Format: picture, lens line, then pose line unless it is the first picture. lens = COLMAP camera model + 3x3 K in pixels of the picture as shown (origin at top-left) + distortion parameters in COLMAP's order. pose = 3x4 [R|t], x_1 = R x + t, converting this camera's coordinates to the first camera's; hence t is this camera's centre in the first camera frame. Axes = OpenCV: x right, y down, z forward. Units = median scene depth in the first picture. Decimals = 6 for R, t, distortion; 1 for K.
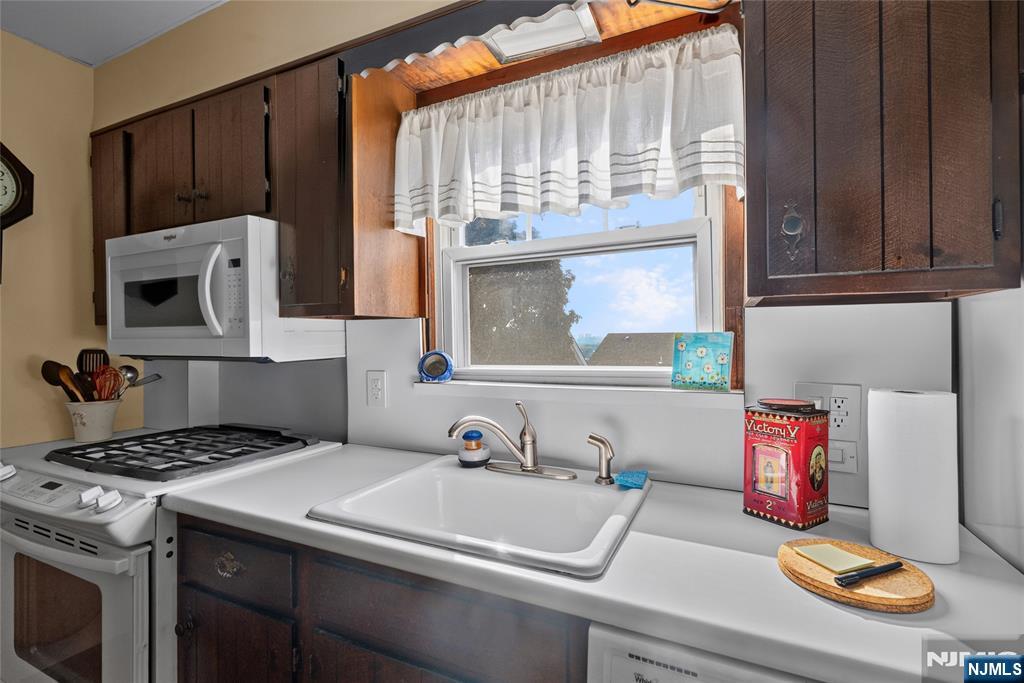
lens RADIAL K [[478.3, 0, 512.7], [0, 478.3, 340.7], [0, 0, 1]] dist [-0.002060, -0.000901]
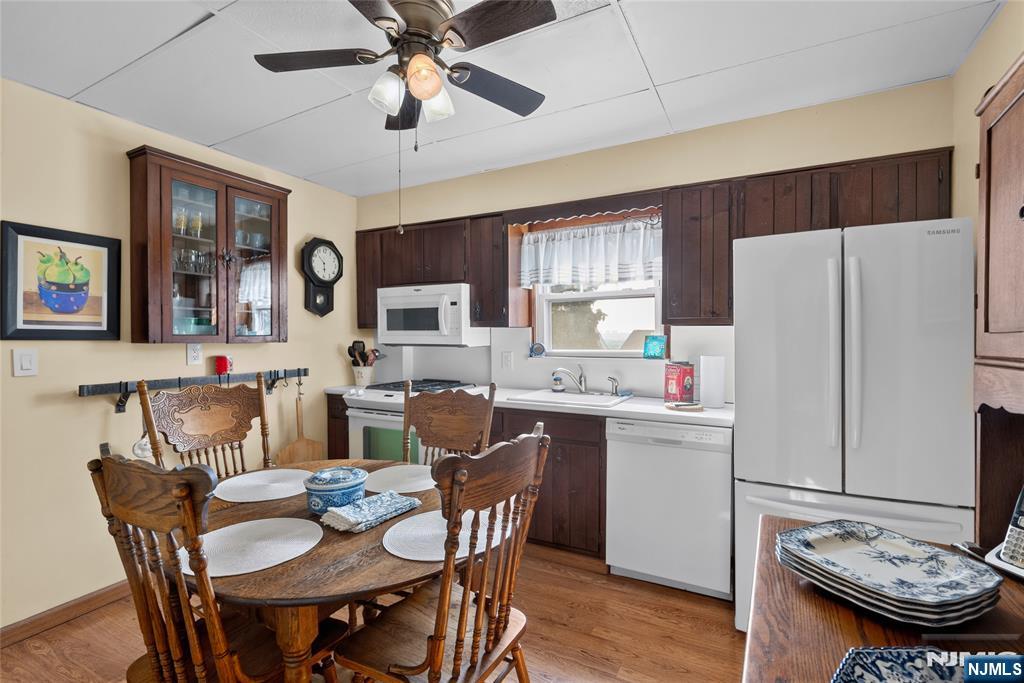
lens RADIAL K [[478.3, 0, 509.6], [0, 478.3, 342.4], [0, 0, 1]] dist [-0.002060, -0.000901]
pose [[0.998174, 0.008166, -0.059846, -0.177718], [-0.007405, 0.999889, 0.012927, -0.007262], [0.059945, -0.012461, 0.998124, -1.308142]]
